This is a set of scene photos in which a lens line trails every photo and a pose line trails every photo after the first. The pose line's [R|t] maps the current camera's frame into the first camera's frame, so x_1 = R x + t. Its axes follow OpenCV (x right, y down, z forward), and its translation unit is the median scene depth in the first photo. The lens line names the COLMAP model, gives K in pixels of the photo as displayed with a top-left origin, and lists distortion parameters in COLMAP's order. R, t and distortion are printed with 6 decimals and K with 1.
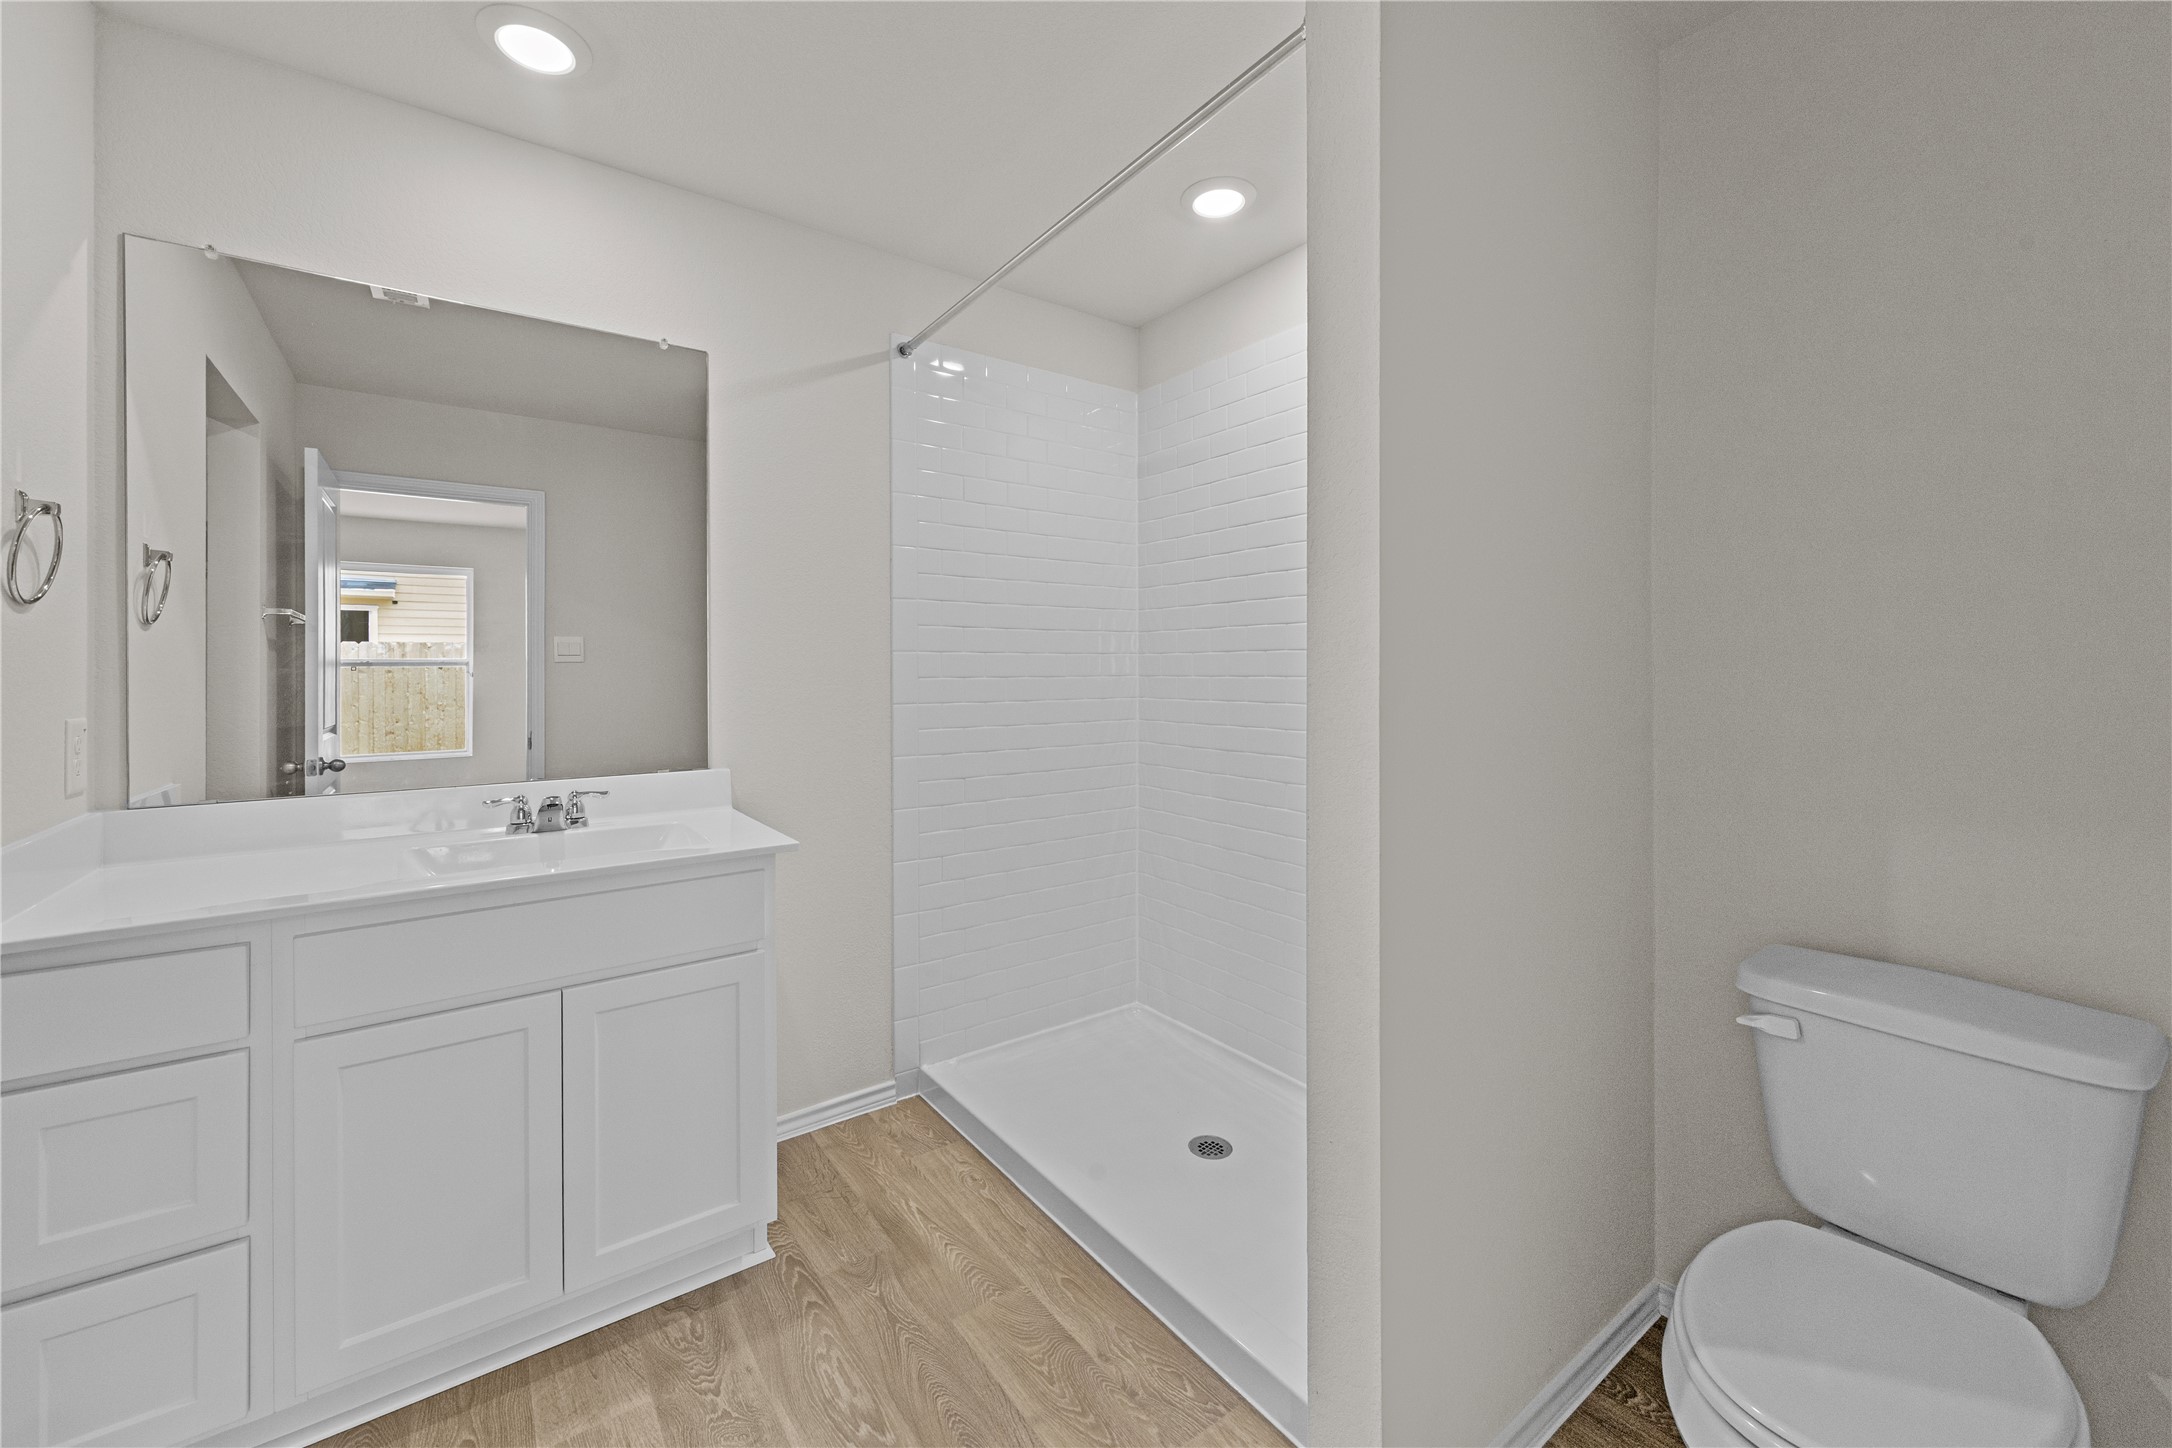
lens RADIAL K [[848.3, 0, 1070.6], [0, 848.3, 677.4], [0, 0, 1]] dist [0.001424, -0.000261]
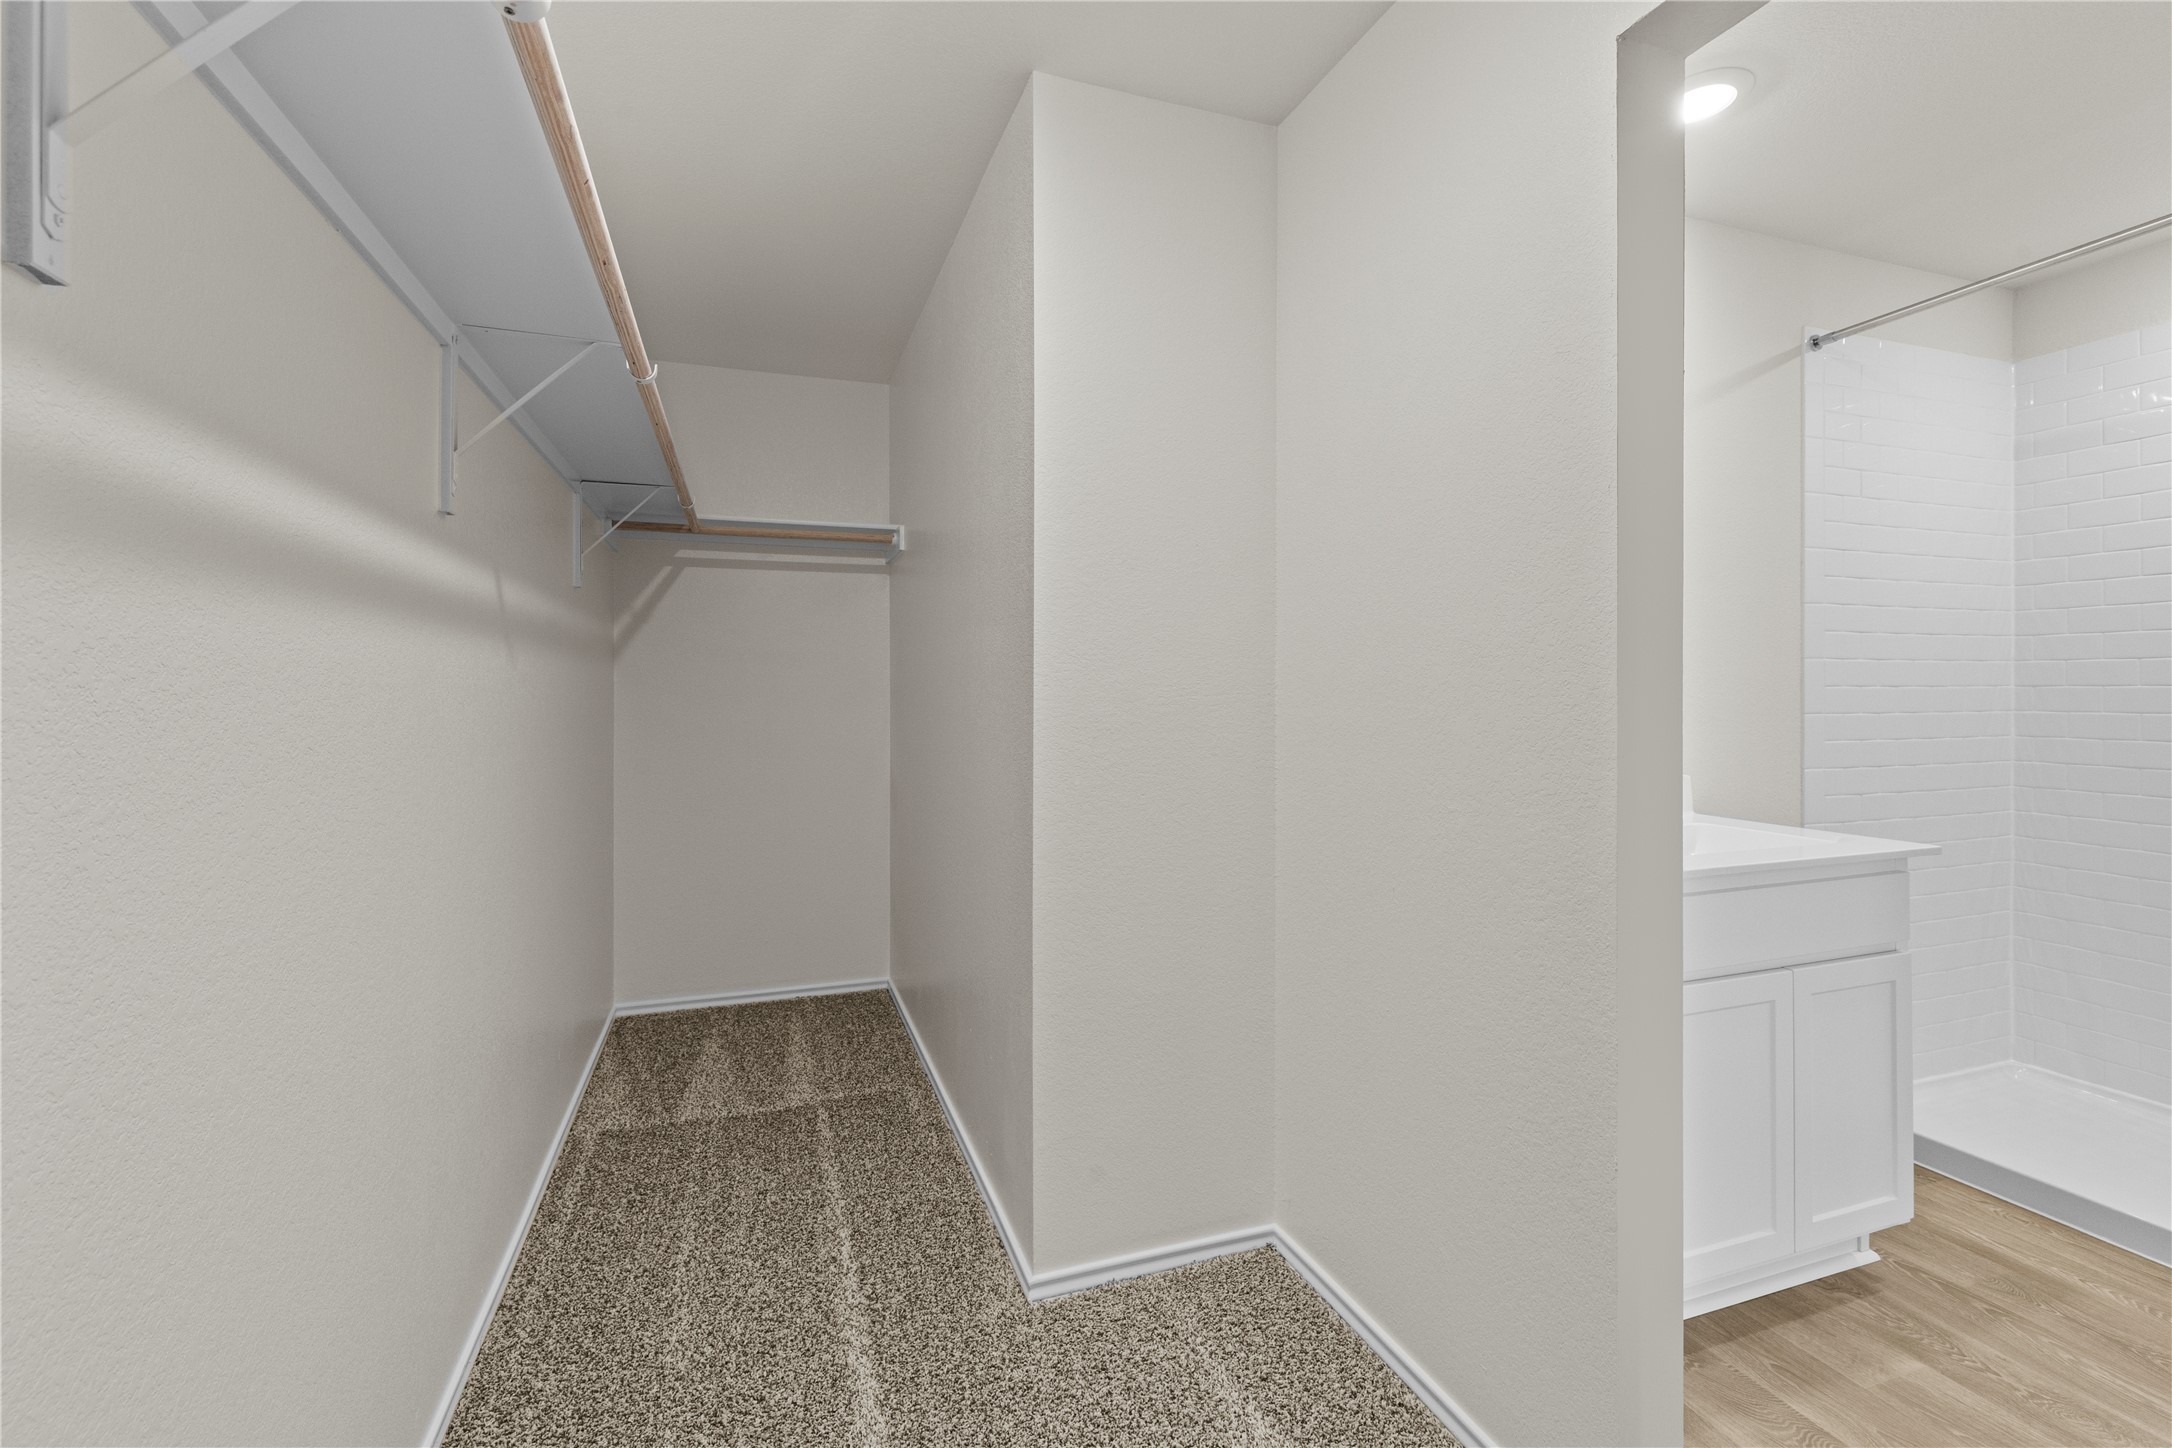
lens RADIAL K [[940.4, 0, 1074.6], [0, 940.4, 694.2], [0, 0, 1]] dist [0.002250, 0.001023]
pose [[0.958444, 0.001500, -0.285278, -0.944925], [-0.002649, 0.999990, -0.003643, 0.020841], [0.285269, 0.004247, 0.958438, -0.343727]]
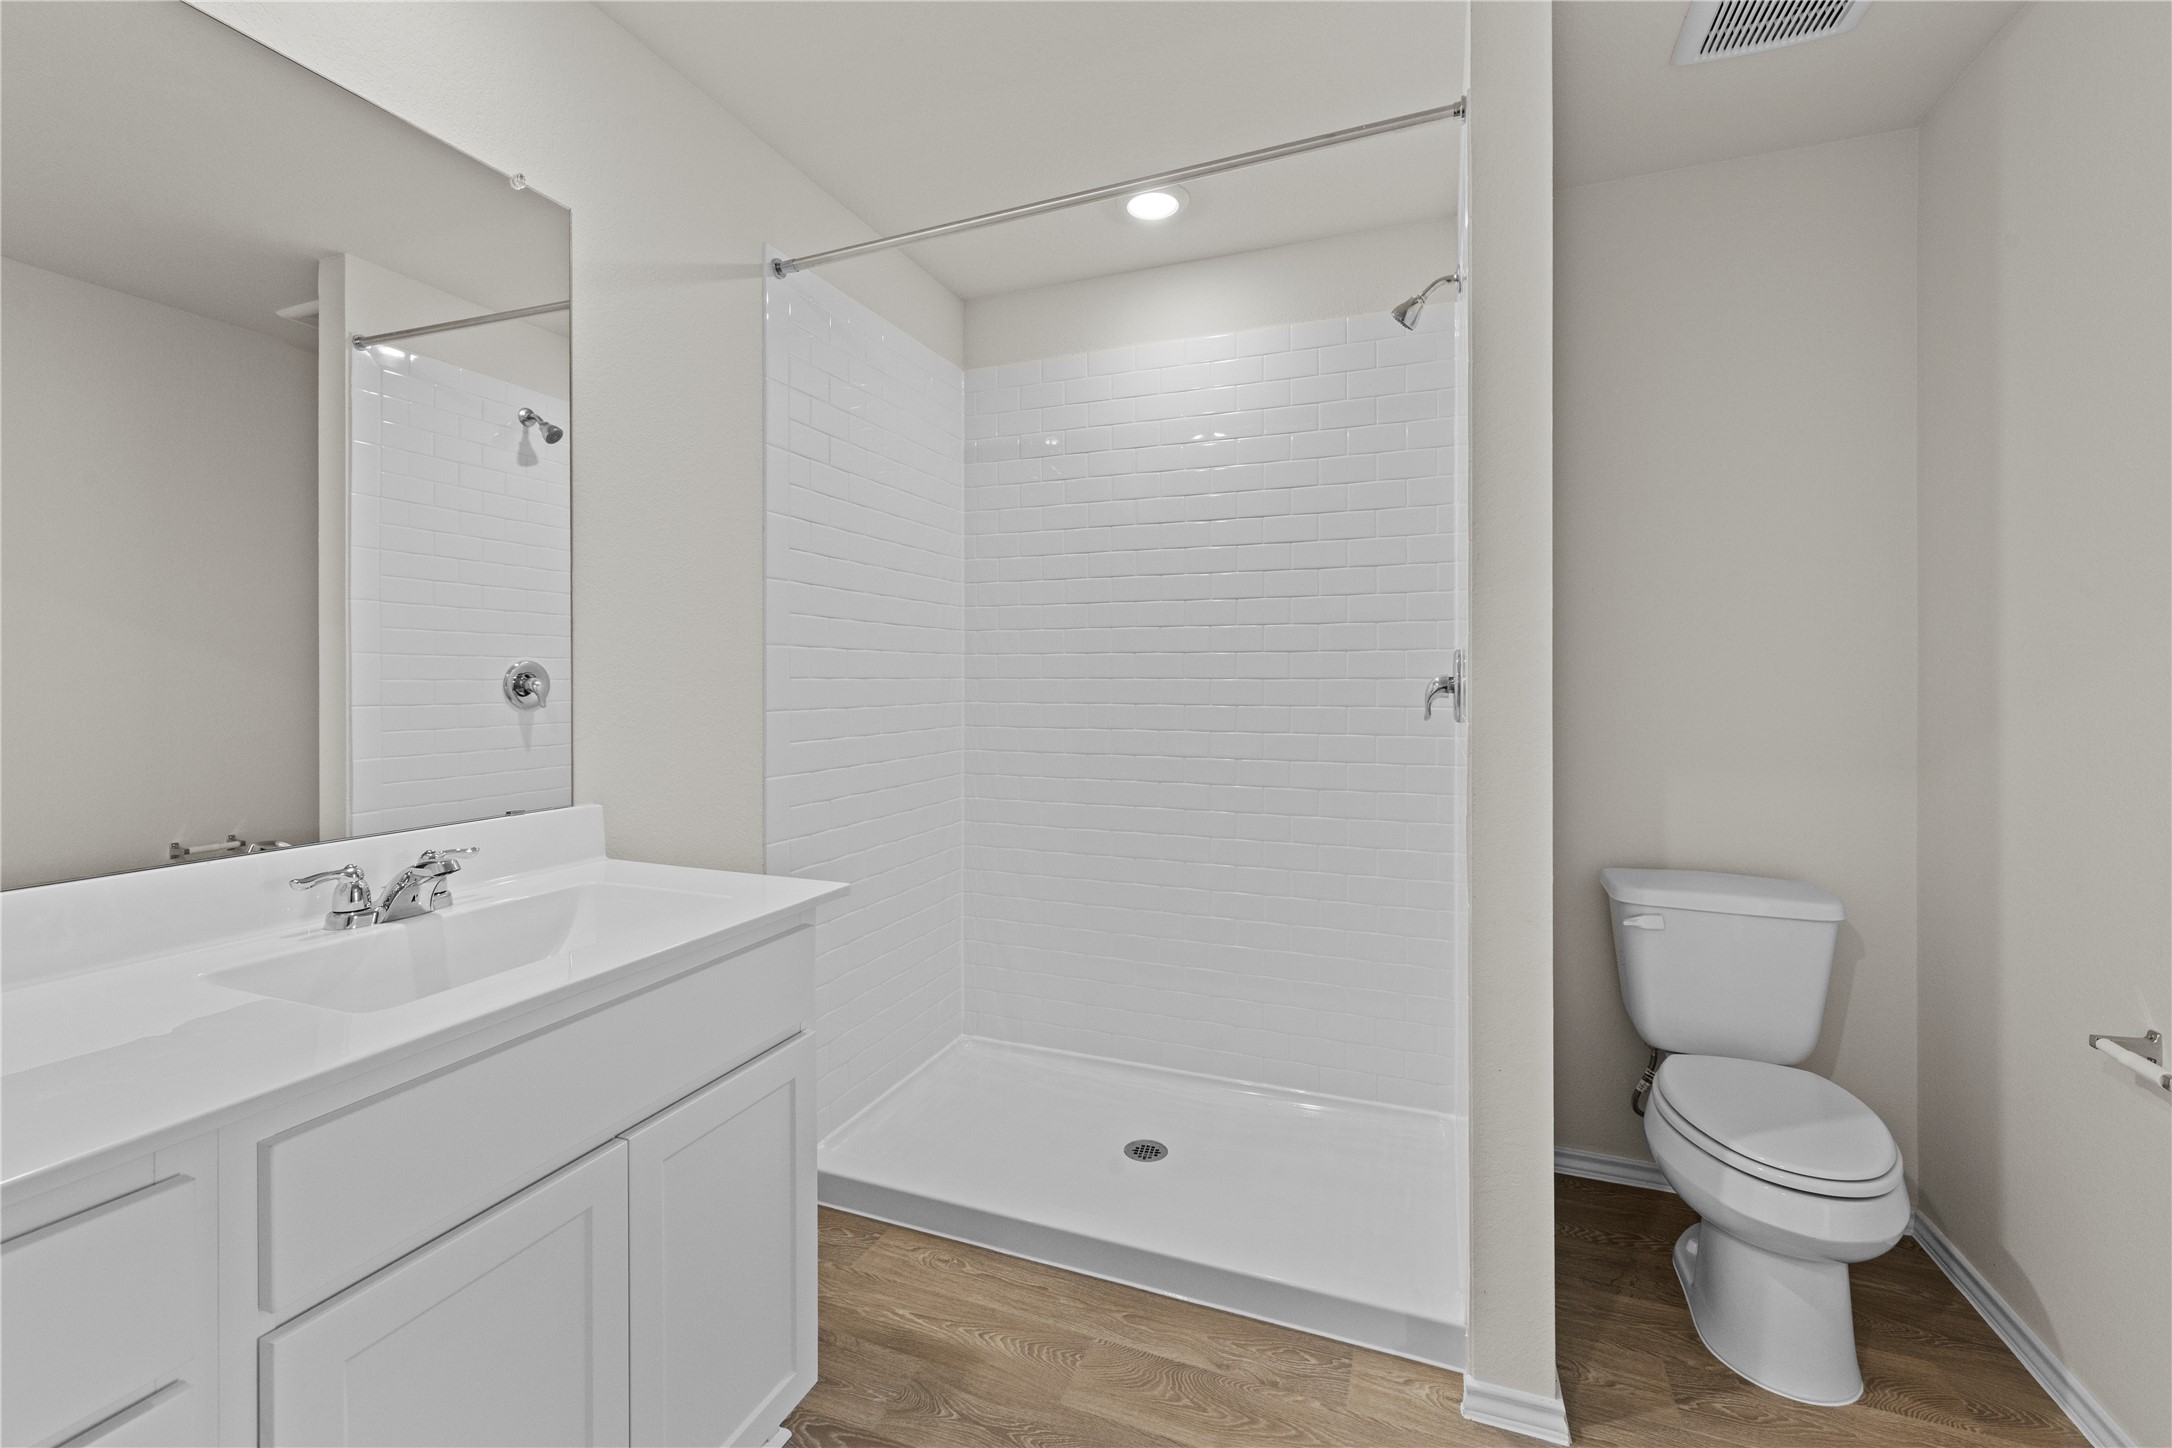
lens RADIAL K [[910.0, 0, 1082.5], [0, 910.0, 682.9], [0, 0, 1]] dist [0.001472, 0.000276]
pose [[0.840664, 0.001457, 0.541556, -0.573130], [0.000847, 0.999992, -0.004007, 0.011700], [-0.541557, 0.003827, 0.840655, 0.170301]]
